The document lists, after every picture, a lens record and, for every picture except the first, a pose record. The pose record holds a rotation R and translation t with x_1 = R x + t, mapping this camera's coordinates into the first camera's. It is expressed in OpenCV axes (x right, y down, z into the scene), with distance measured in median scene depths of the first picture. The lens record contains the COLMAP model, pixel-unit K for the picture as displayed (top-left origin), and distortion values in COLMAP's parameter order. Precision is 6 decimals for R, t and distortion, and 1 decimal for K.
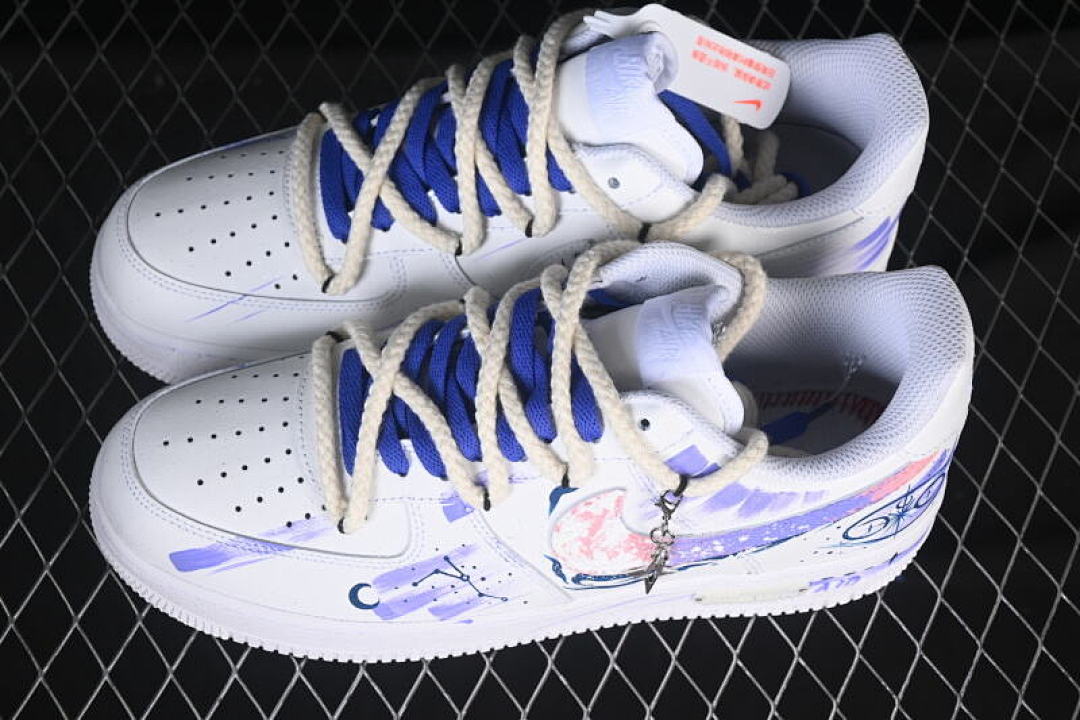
lens RADIAL K [[2261.1, 0, 538.0], [0, 2261.1, 359.8], [0, 0, 1]] dist [0.025746, 0.000000]
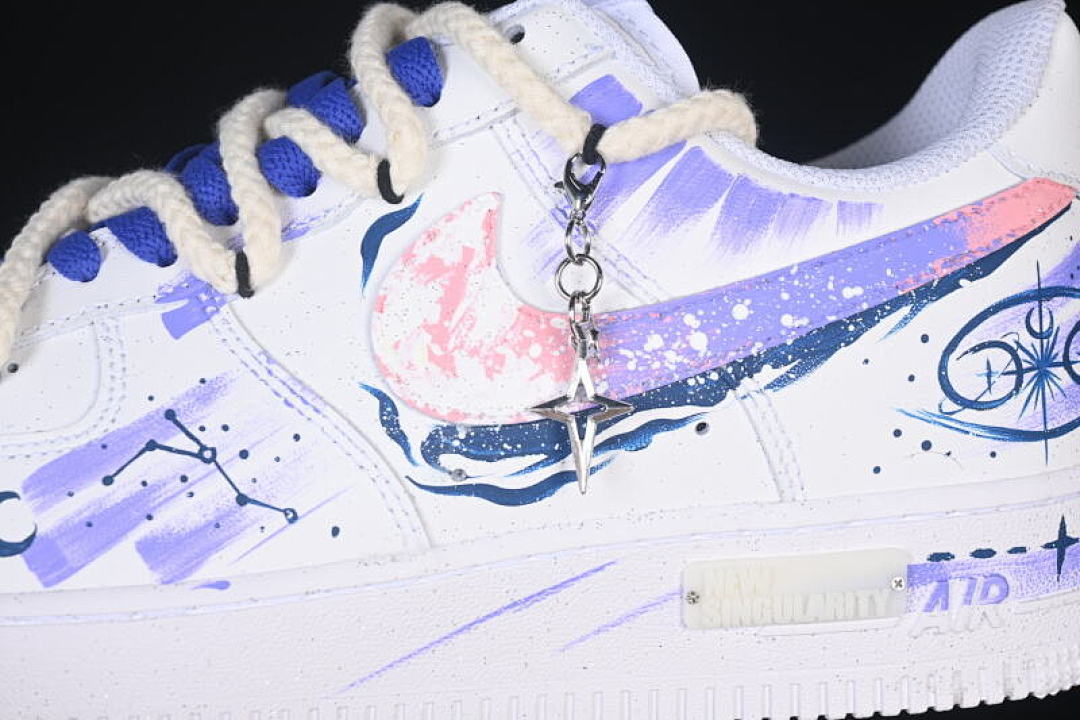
lens RADIAL K [[2261.1, 0, 542.4], [0, 2261.1, 359.7], [0, 0, 1]] dist [0.025746, 0.000000]
pose [[0.995659, -0.087045, 0.032961, 0.027135], [0.080490, 0.627391, -0.774533, 0.480652], [0.046739, 0.773824, 0.631674, 0.672956]]
